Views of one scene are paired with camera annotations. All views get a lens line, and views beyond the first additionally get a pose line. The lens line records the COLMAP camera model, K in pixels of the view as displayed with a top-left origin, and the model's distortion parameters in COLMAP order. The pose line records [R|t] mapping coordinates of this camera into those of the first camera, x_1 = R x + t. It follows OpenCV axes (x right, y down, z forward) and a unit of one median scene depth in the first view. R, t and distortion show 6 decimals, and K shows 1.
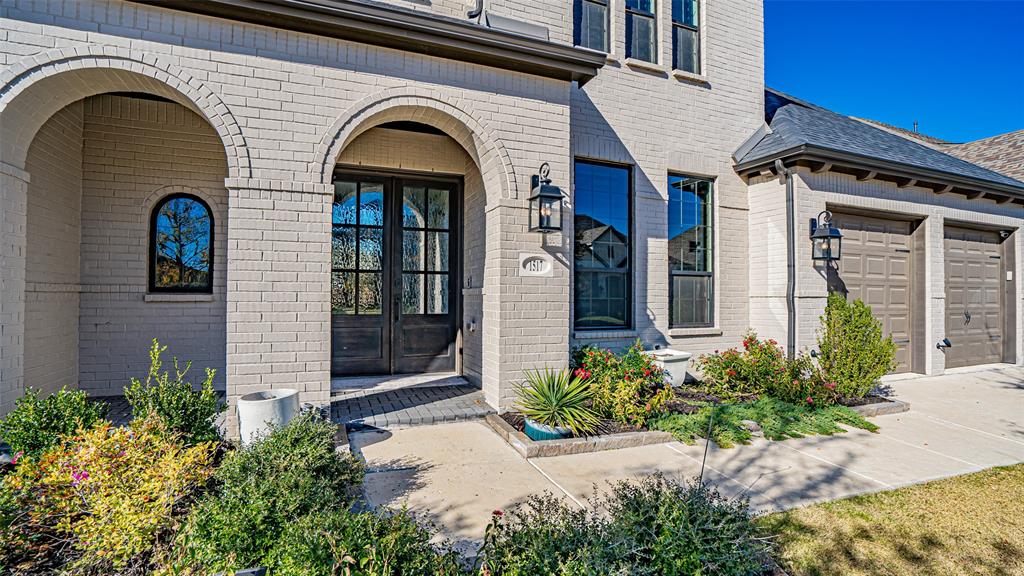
lens RADIAL K [[461.9, 0, 502.1], [0, 461.9, 291.5], [0, 0, 1]] dist [-0.000255, 0.000094]
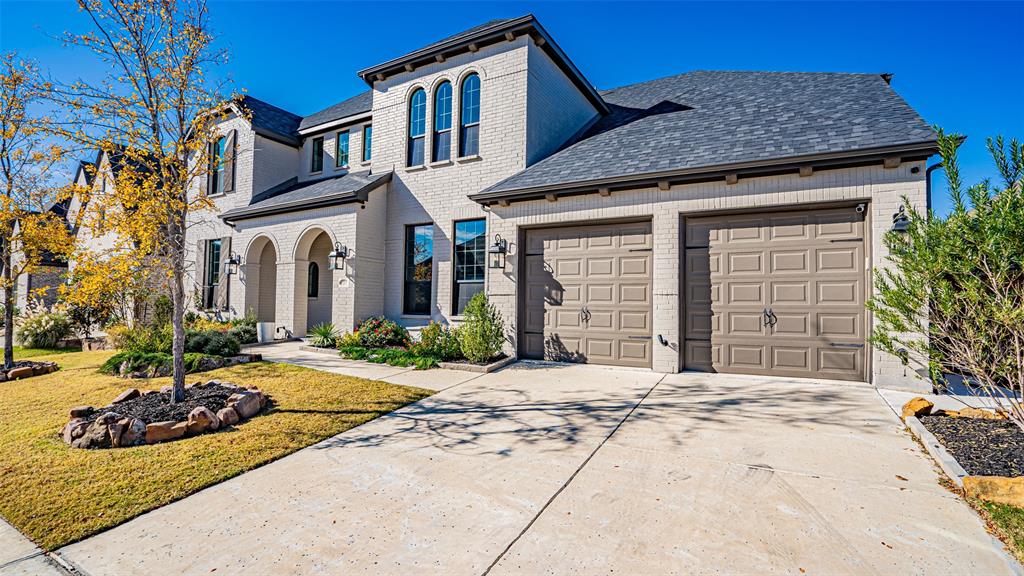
lens RADIAL K [[461.9, 0, 502.1], [0, 461.9, 291.5], [0, 0, 1]] dist [-0.000255, 0.000094]
pose [[0.619382, -0.024729, -0.784700, 1.766327], [-0.000963, 0.999479, -0.032257, 0.047956], [0.785089, 0.020735, 0.619035, 0.115957]]
